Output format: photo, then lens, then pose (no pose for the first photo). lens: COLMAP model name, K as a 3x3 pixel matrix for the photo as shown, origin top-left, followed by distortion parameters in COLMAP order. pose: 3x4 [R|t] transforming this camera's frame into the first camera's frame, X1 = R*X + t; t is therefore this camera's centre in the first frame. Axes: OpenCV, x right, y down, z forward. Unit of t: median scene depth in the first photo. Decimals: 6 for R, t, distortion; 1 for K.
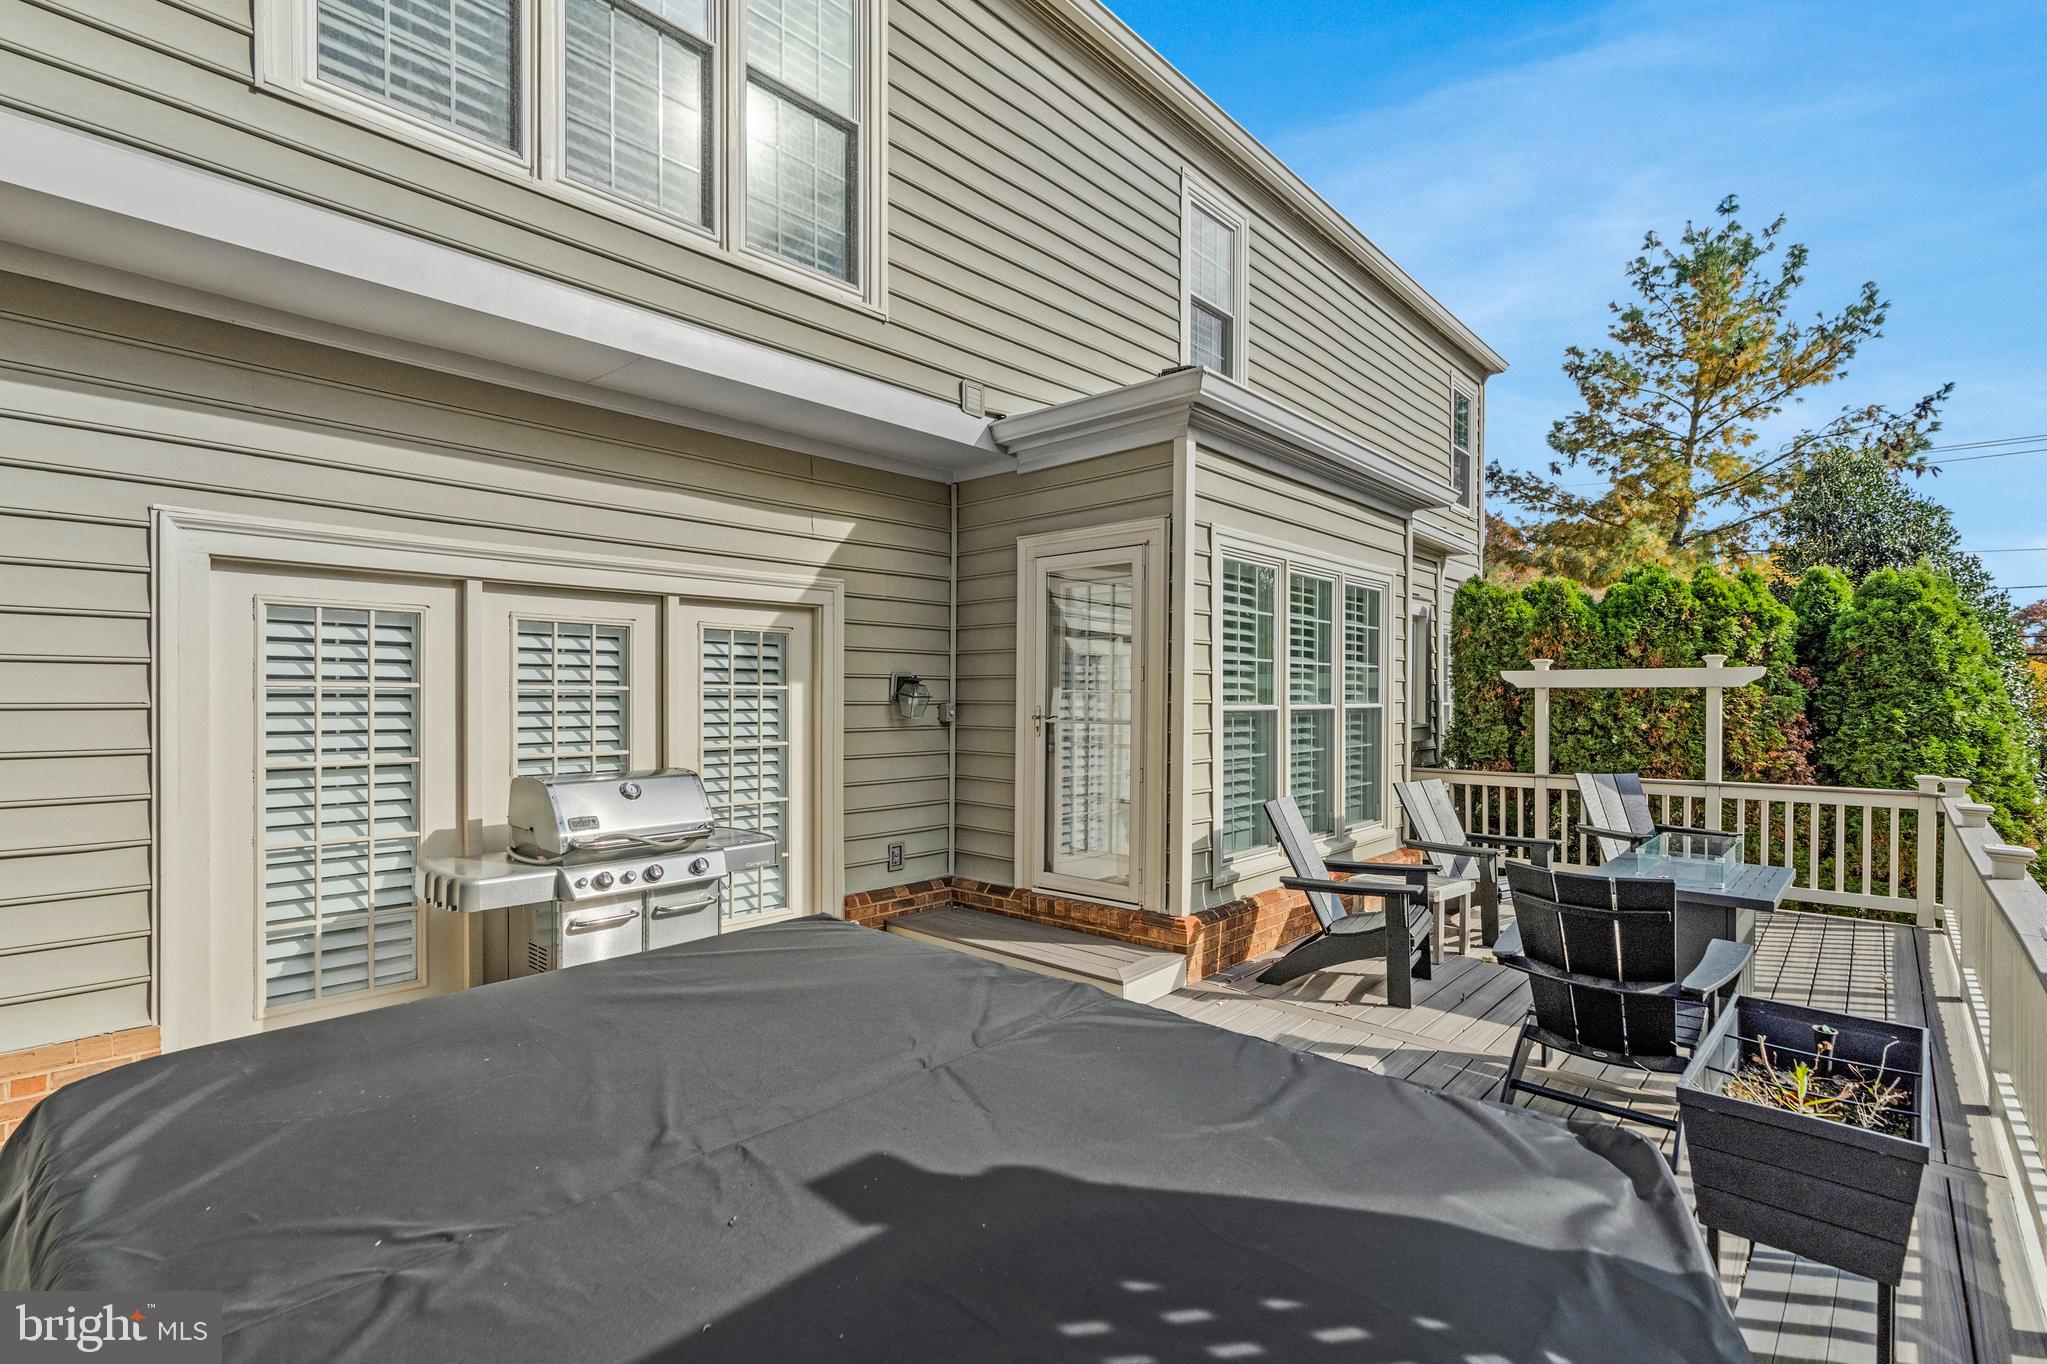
lens RADIAL K [[944.4, 0, 1023.5], [0, 944.4, 682.0], [0, 0, 1]] dist [-0.002122, -0.000189]
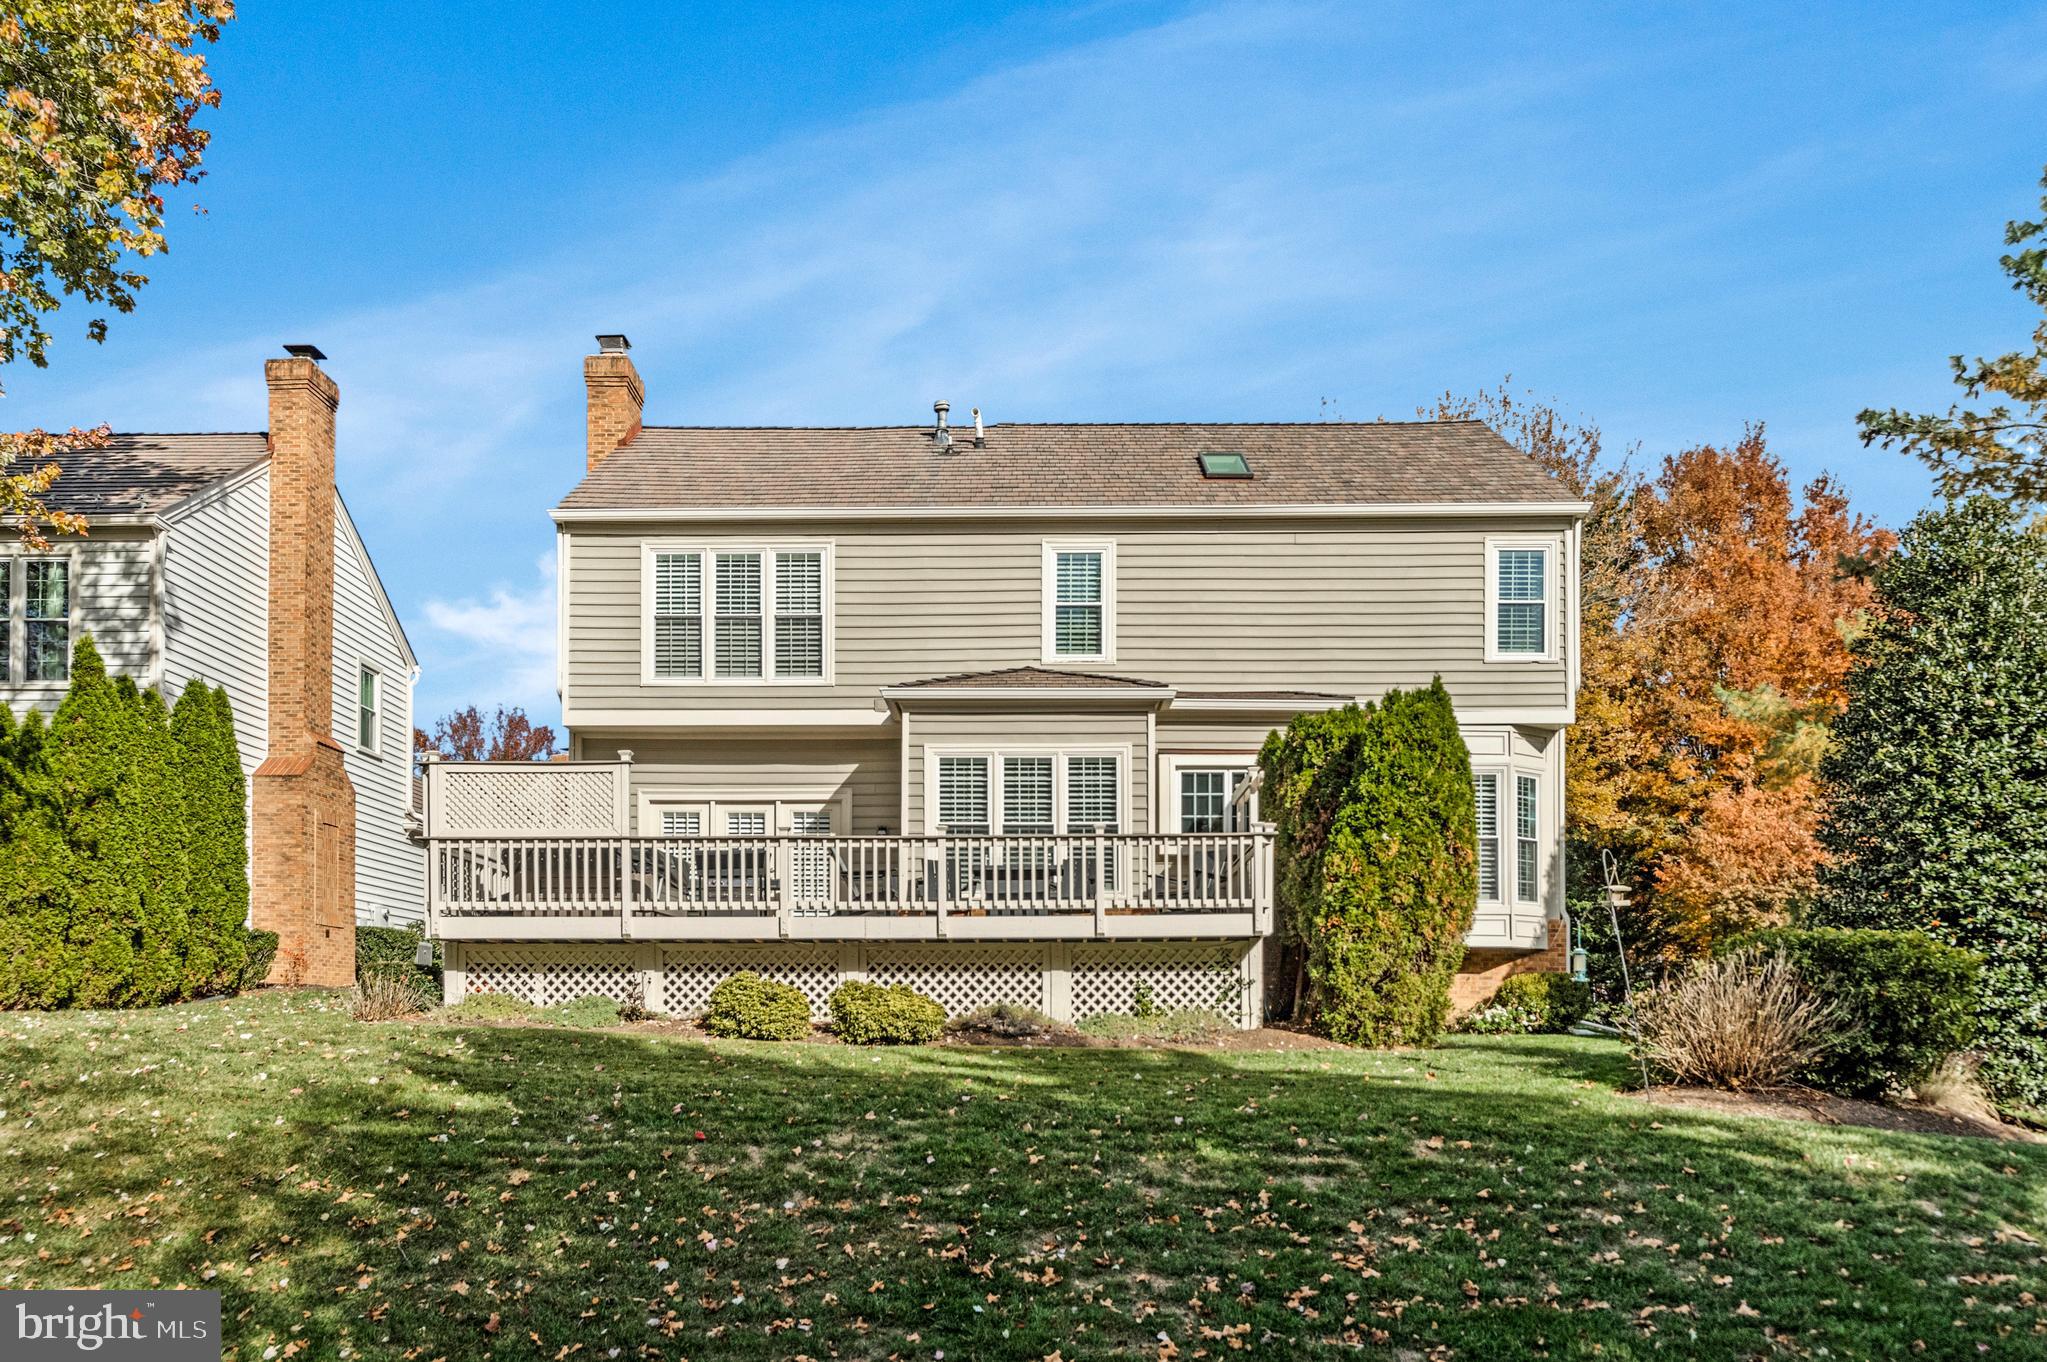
lens RADIAL K [[1438.2, 0, 1023.5], [0, 1438.2, 681.0], [0, 0, 1]] dist [0.011714, -0.000238]
pose [[0.655241, -0.181483, -0.733296, 2.929241], [0.005917, 0.971916, -0.235252, 0.506788], [0.755397, 0.149808, 0.637913, -1.077828]]
